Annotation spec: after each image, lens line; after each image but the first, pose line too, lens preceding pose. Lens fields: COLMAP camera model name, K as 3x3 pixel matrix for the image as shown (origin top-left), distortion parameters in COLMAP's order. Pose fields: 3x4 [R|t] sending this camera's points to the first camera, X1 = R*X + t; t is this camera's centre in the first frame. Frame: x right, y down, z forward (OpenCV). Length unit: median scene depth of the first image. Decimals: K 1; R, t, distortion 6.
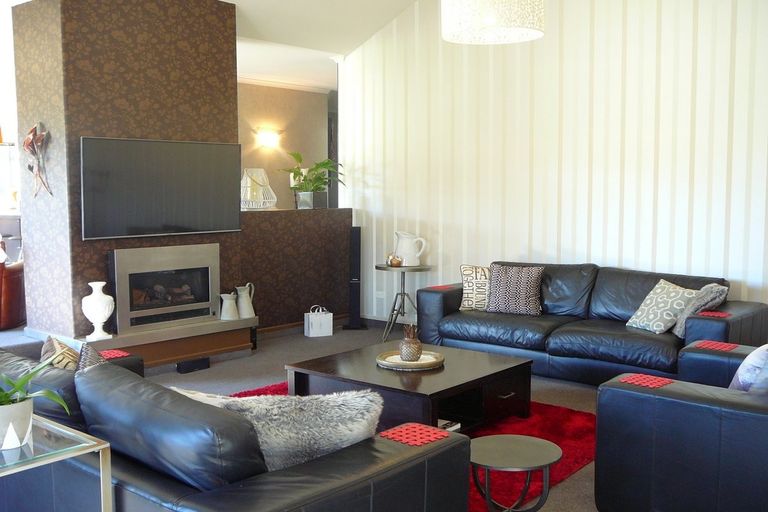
lens RADIAL K [[785.3, 0, 384.0], [0, 785.3, 256.0], [0, 0, 1]] dist [0.001064, 0.003391]
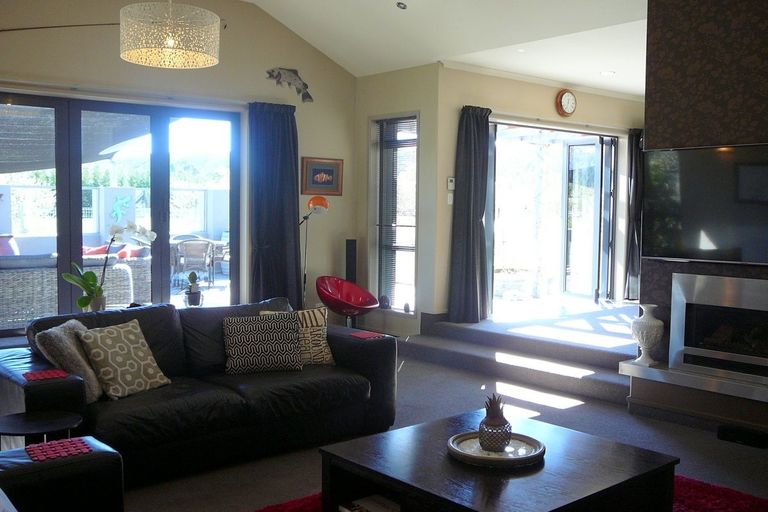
lens RADIAL K [[785.3, 0, 384.0], [0, 785.3, 256.0], [0, 0, 1]] dist [0.001064, 0.003391]
pose [[-0.130269, 0.072107, -0.988853, 0.598619], [-0.087090, 0.992665, 0.083858, -0.073565], [0.987646, 0.097044, -0.123034, 0.788441]]
